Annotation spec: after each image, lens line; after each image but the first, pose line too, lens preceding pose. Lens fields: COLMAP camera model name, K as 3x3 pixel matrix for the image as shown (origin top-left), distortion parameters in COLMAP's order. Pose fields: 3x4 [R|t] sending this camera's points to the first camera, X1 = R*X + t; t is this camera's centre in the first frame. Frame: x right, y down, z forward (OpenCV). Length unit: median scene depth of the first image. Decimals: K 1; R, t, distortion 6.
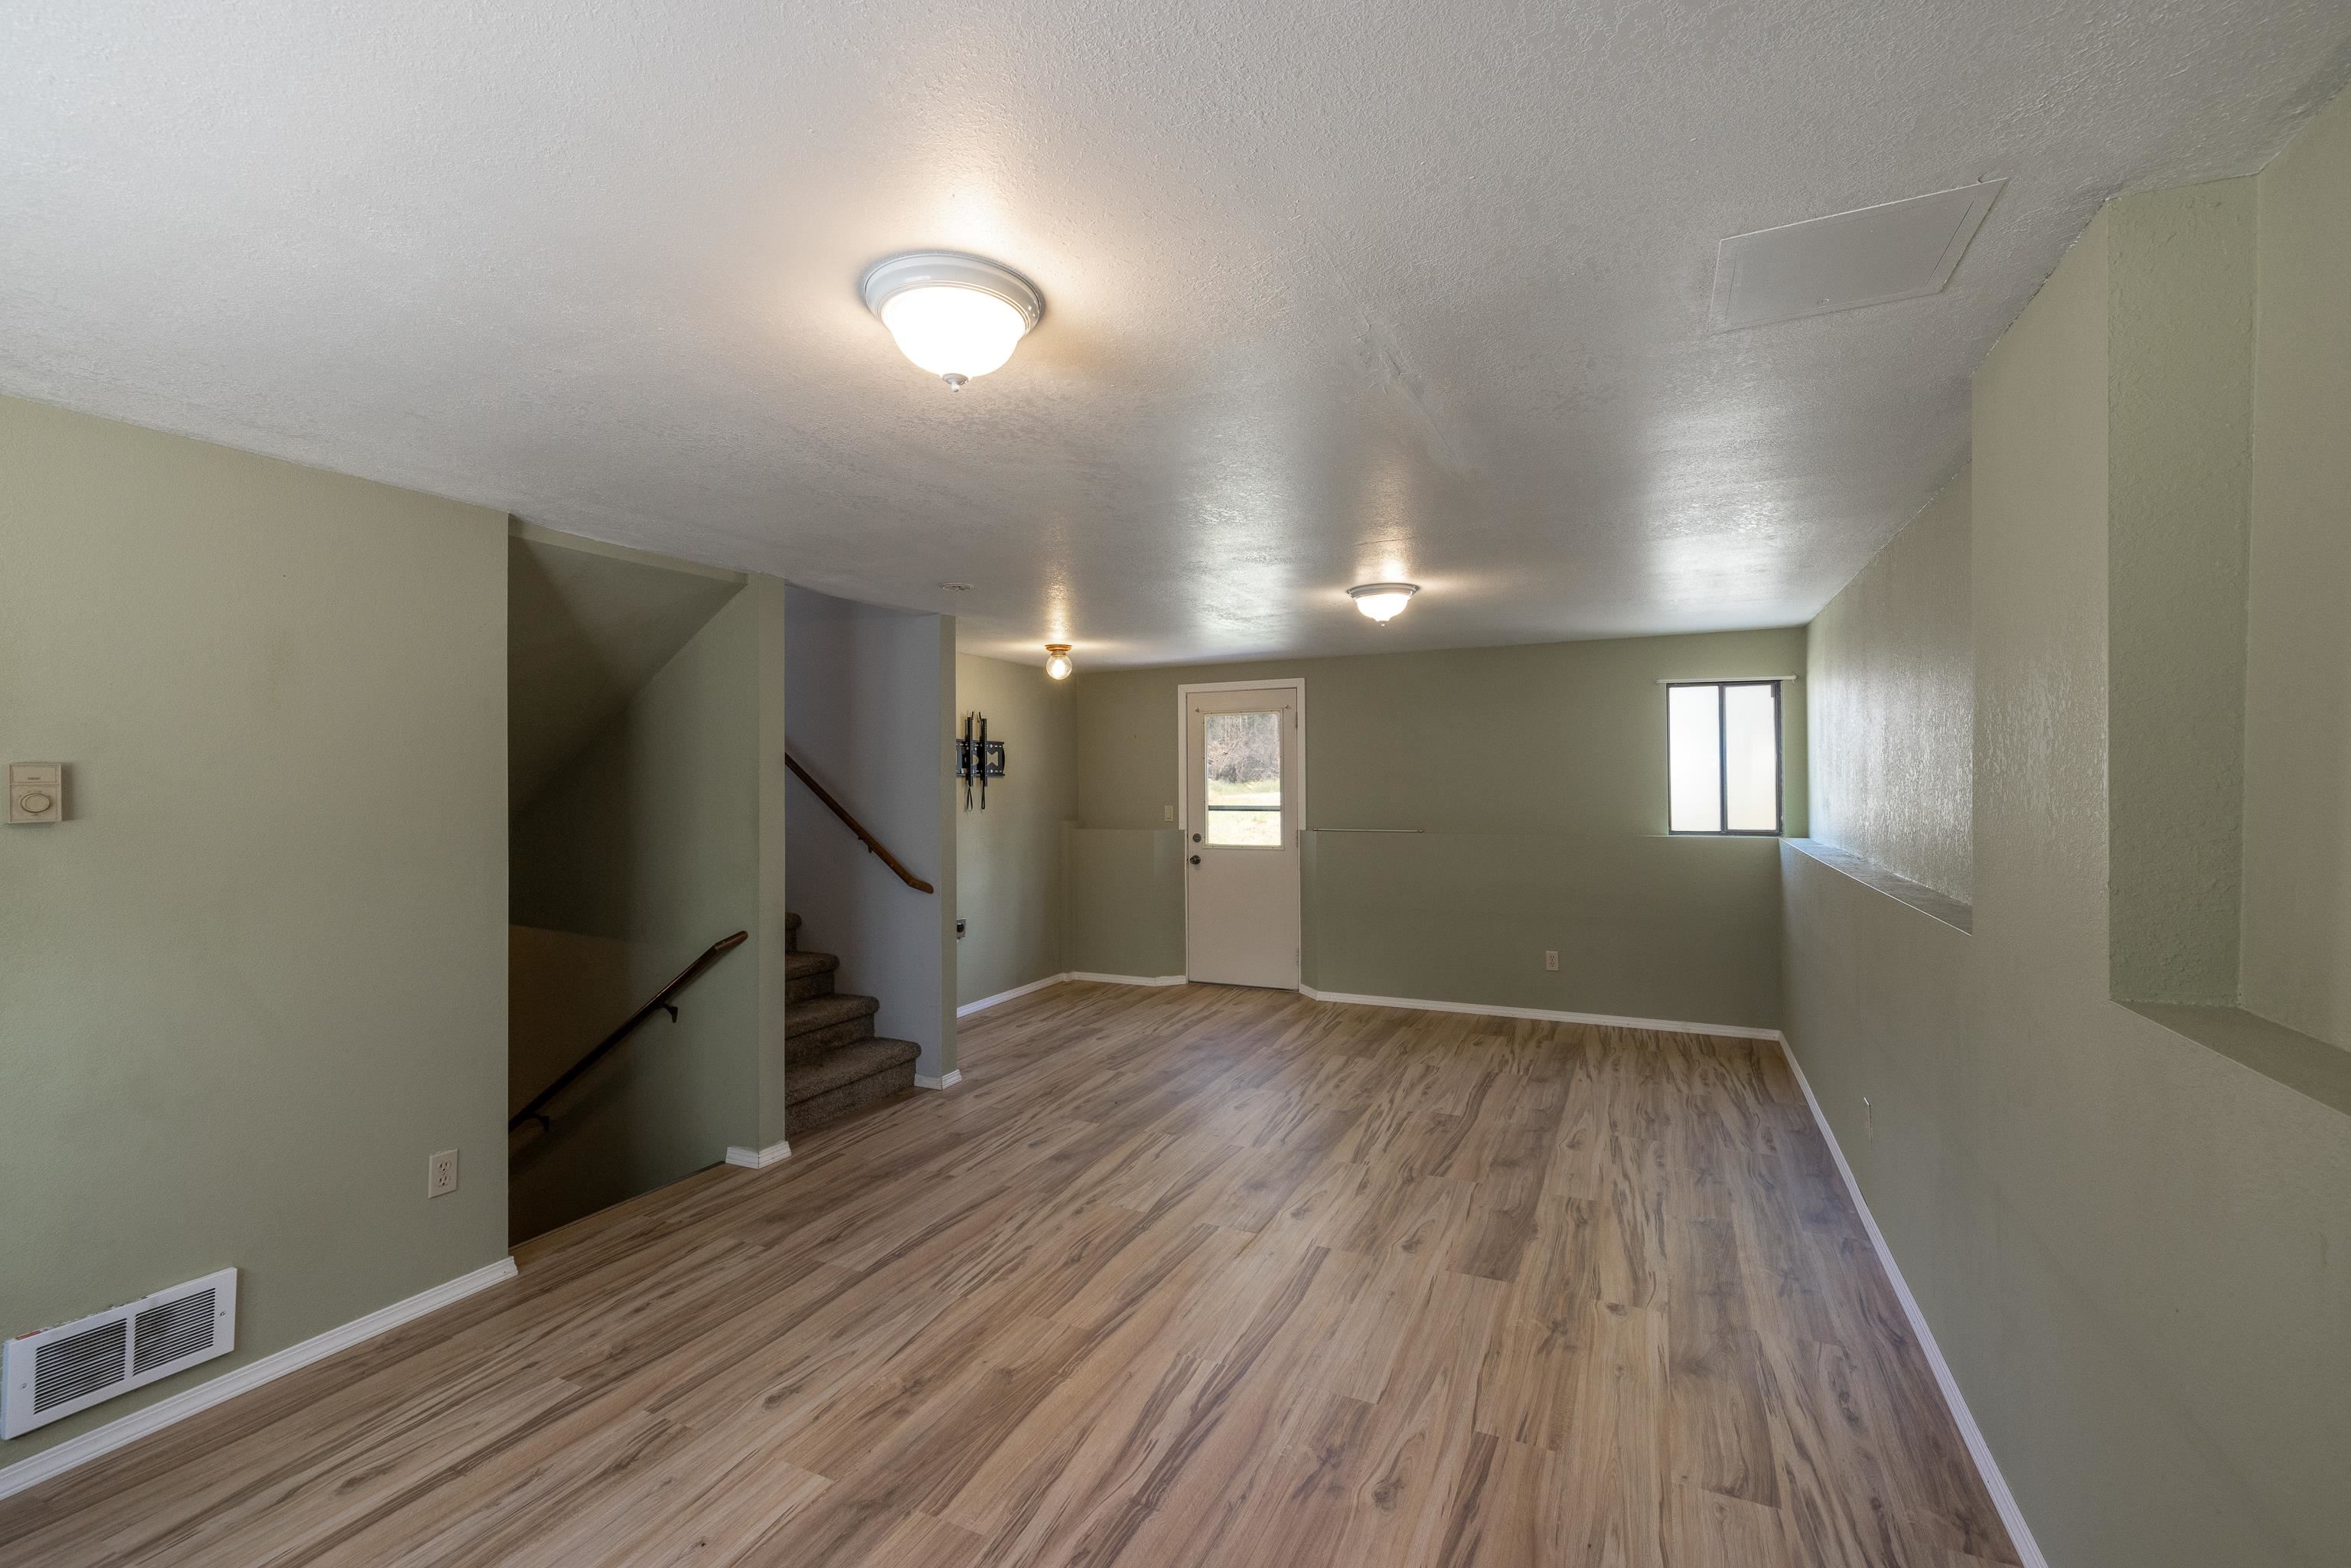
lens RADIAL K [[989.7, 0, 1170.0], [0, 989.7, 781.2], [0, 0, 1]] dist [0.001875, 0.000281]
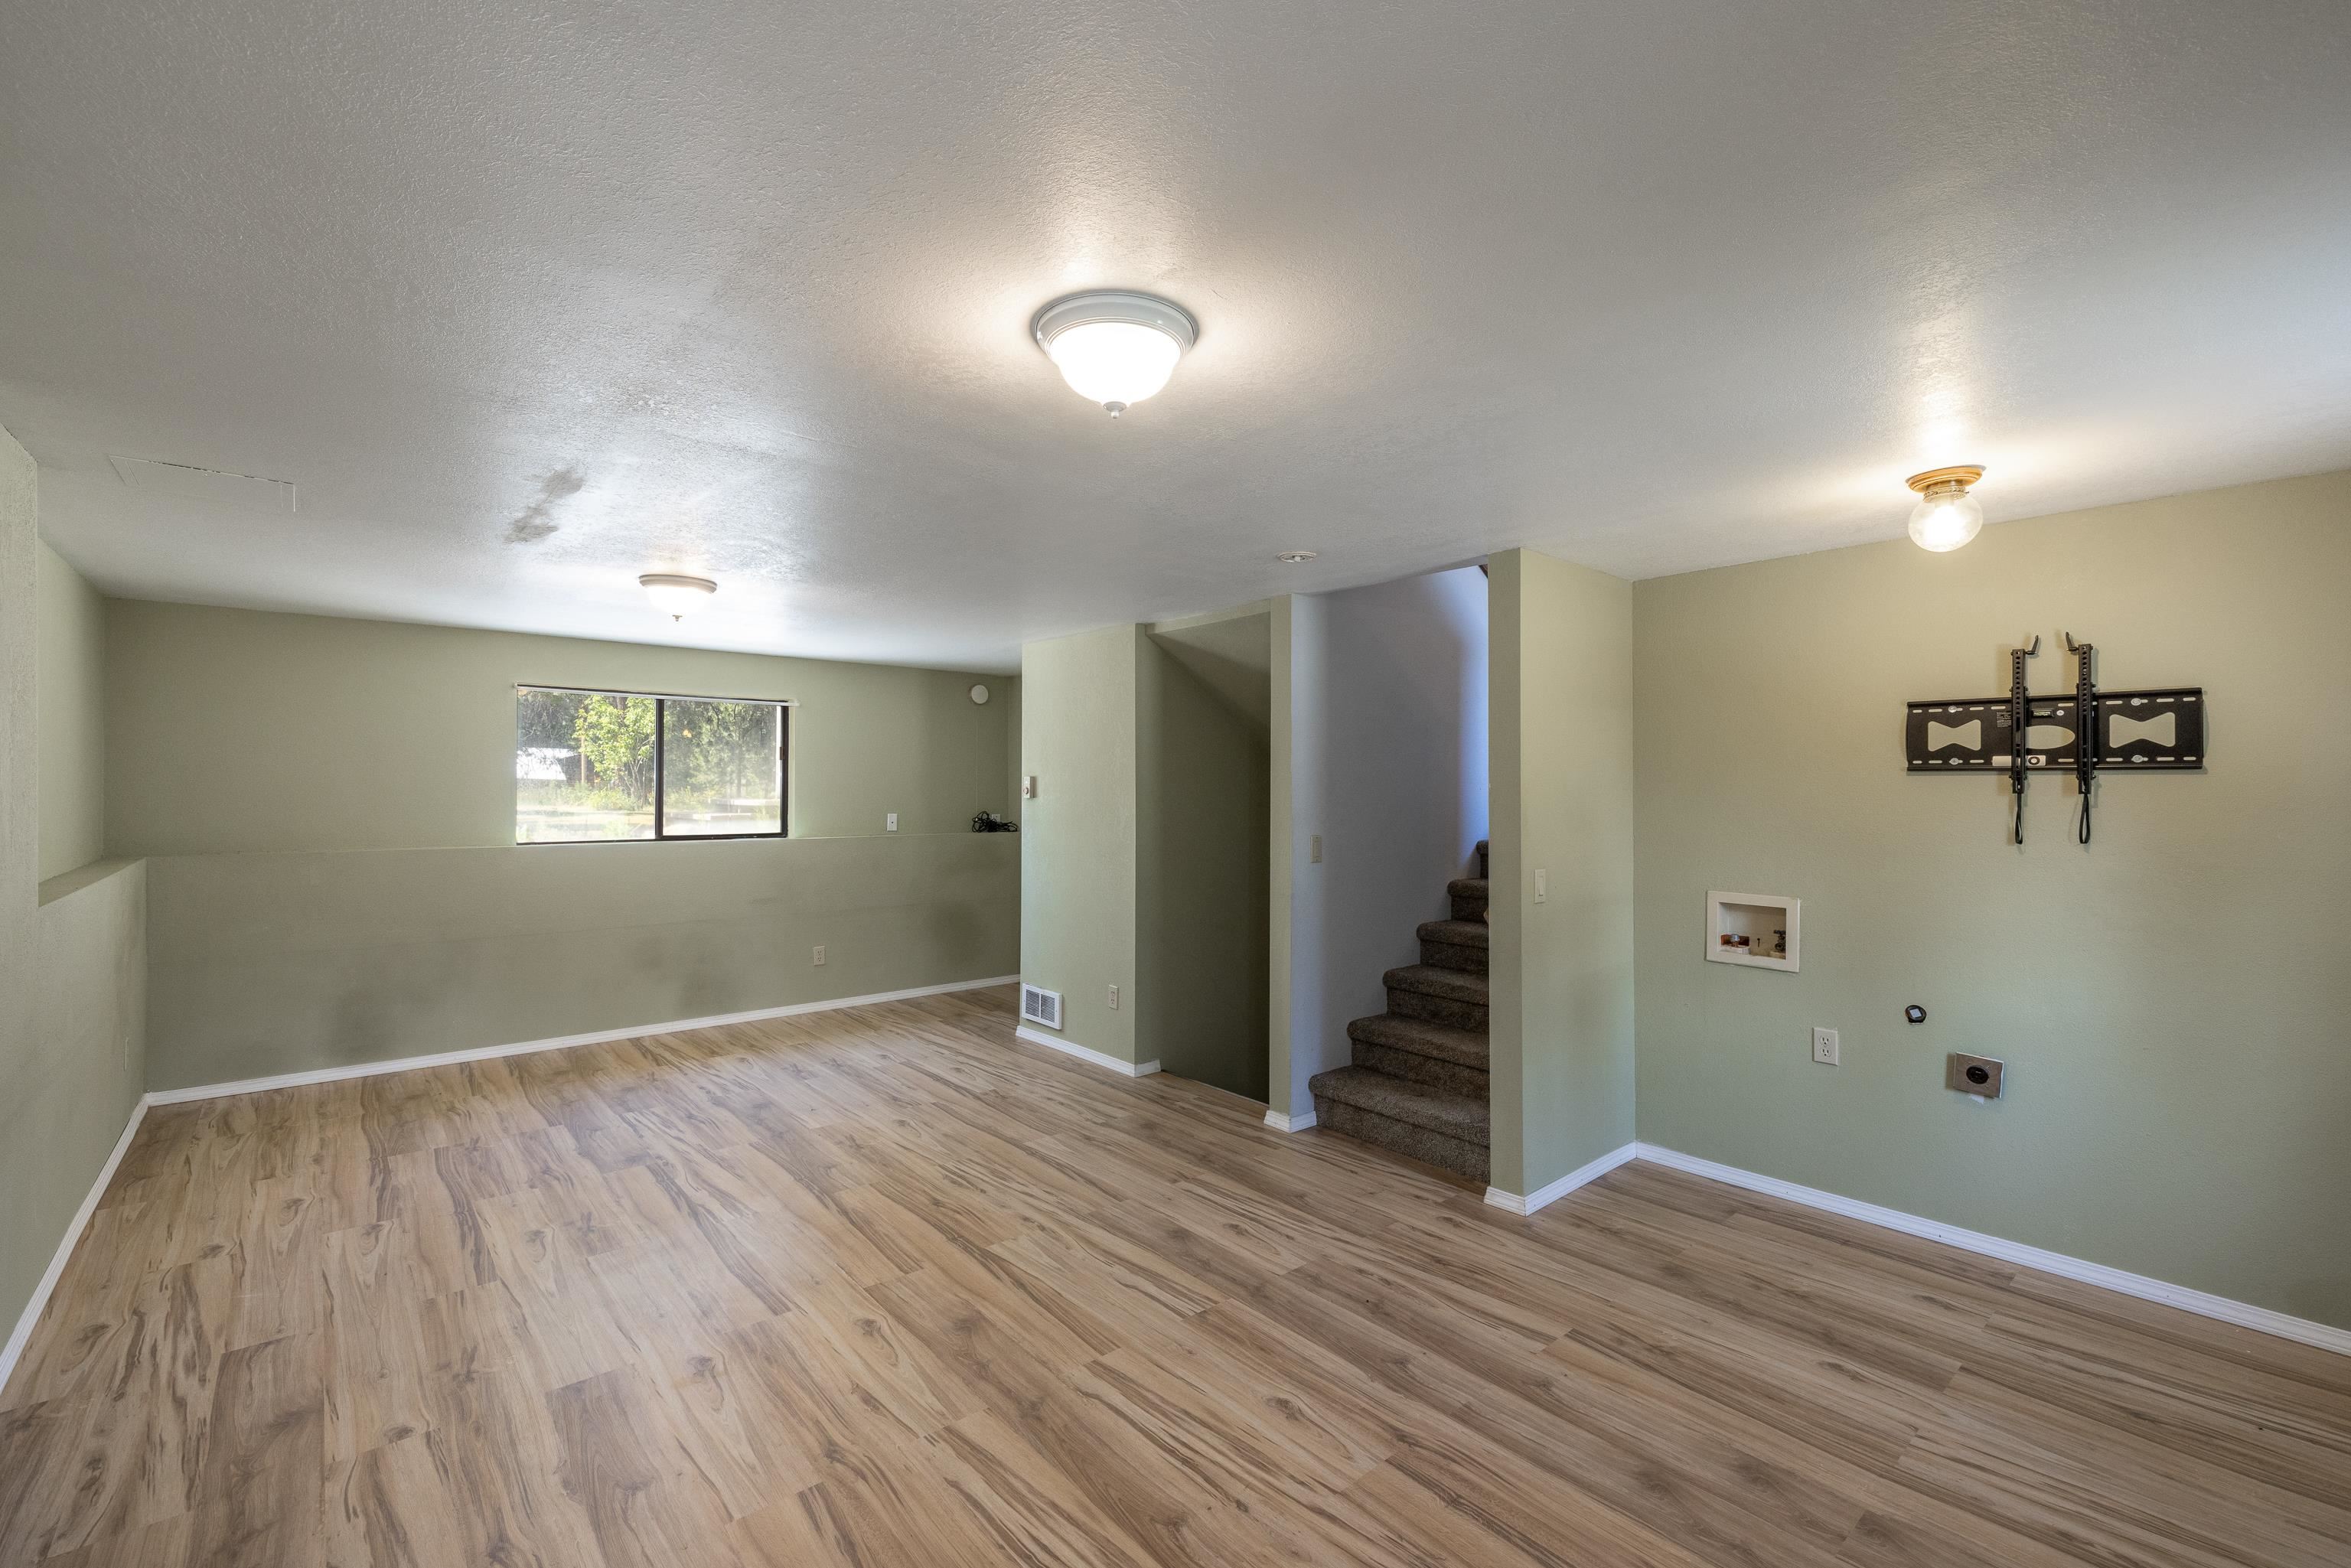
lens RADIAL K [[989.7, 0, 1168.7], [0, 989.7, 782.9], [0, 0, 1]] dist [0.001875, 0.000281]
pose [[-0.391996, 0.002218, -0.919964, 0.808430], [0.001713, 0.999997, 0.001681, -0.001812], [0.919966, -0.000917, -0.391998, 1.615857]]
